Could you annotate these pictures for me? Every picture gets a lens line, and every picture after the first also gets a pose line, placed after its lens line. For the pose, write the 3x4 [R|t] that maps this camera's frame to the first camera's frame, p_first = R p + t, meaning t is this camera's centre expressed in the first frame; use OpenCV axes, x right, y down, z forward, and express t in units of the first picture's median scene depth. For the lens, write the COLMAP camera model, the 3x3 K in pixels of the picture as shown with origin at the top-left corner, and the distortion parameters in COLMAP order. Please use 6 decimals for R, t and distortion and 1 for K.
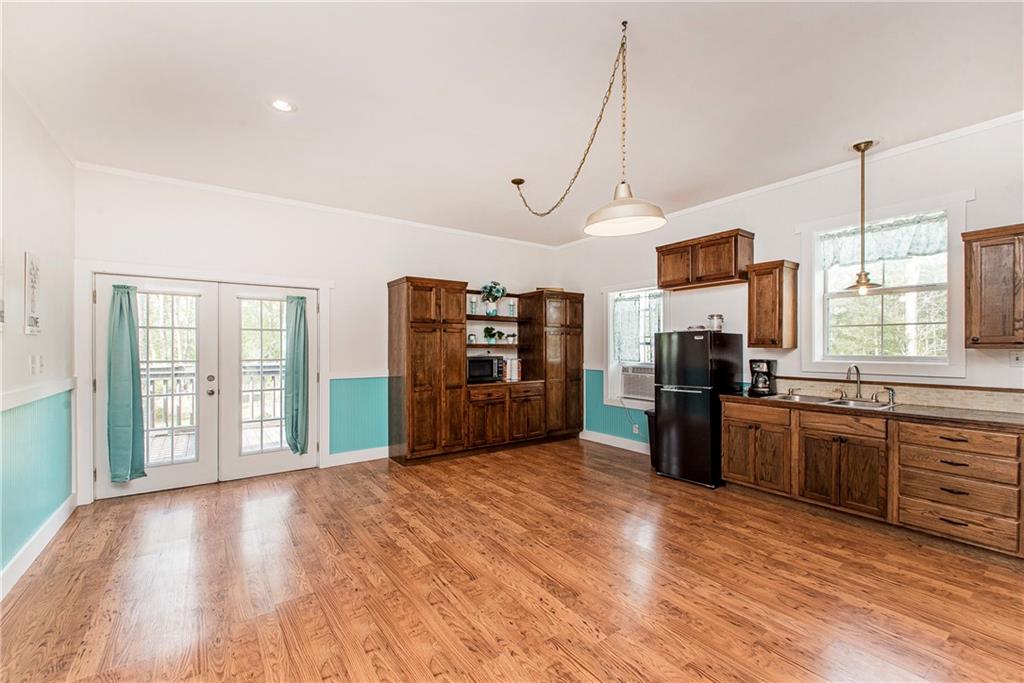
lens RADIAL K [[425.5, 0, 512.0], [0, 425.5, 341.5], [0, 0, 1]] dist [0.001878, 0.000109]
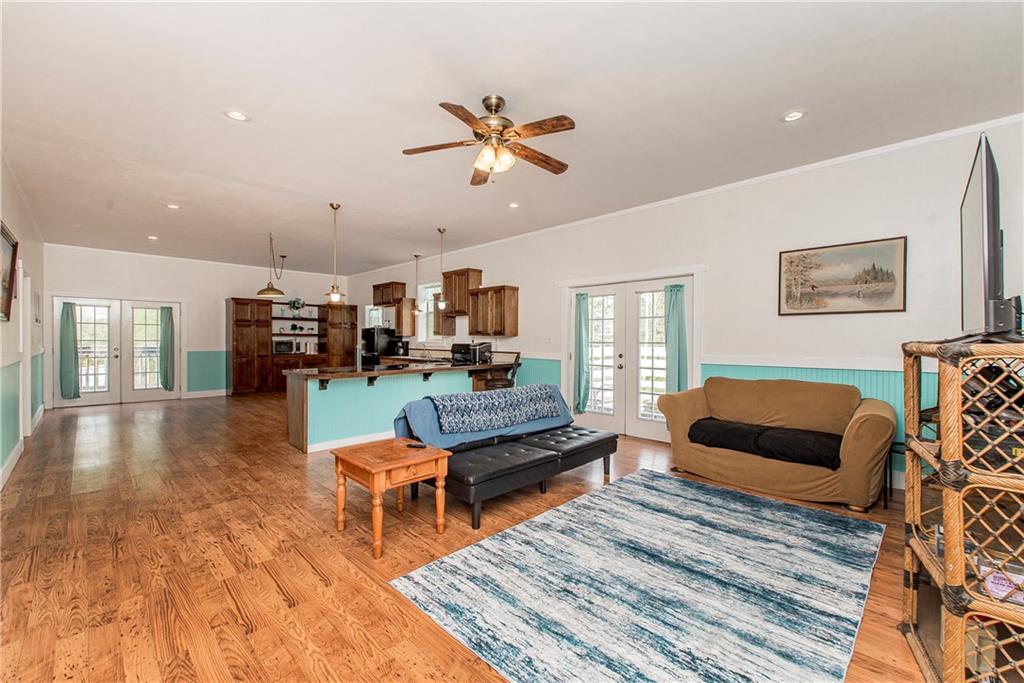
lens RADIAL K [[421.8, 0, 516.5], [0, 421.8, 337.2], [0, 0, 1]] dist [-0.001385, -0.000542]
pose [[0.984269, 0.006037, 0.176574, 0.689465], [-0.007266, 0.999954, 0.006313, 0.004605], [-0.176527, -0.007496, 0.984267, -1.112030]]
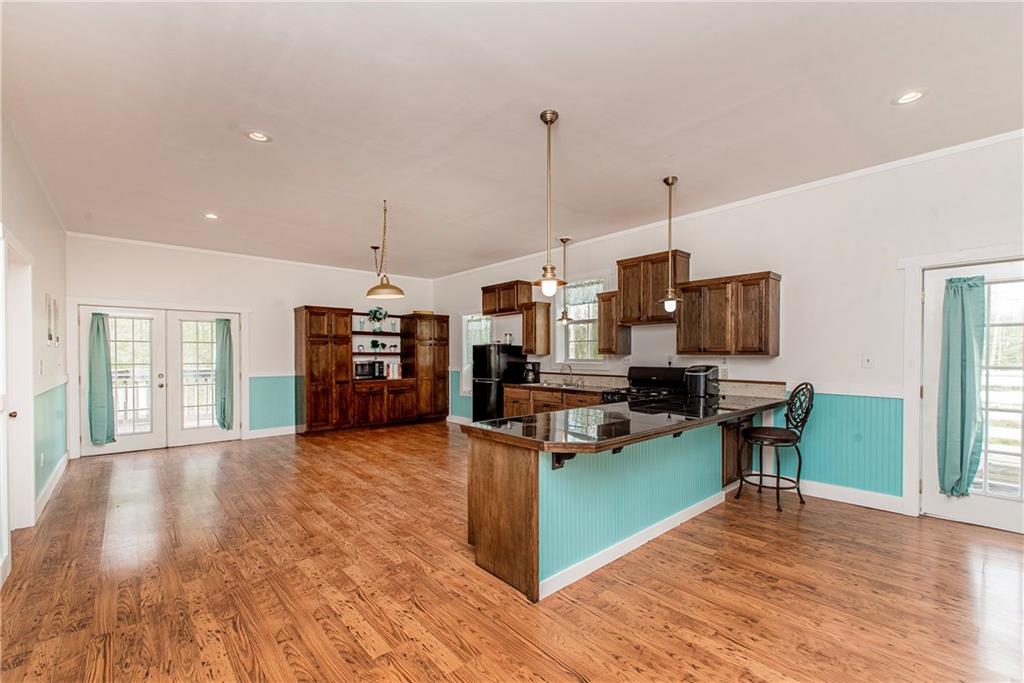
lens RADIAL K [[426.6, 0, 509.4], [0, 426.6, 354.0], [0, 0, 1]] dist [0.000515, -0.000391]
pose [[0.993904, -0.001171, 0.110240, 0.286262], [0.000063, 0.999949, 0.010053, -0.002824], [-0.110246, -0.009985, 0.993854, -0.524830]]
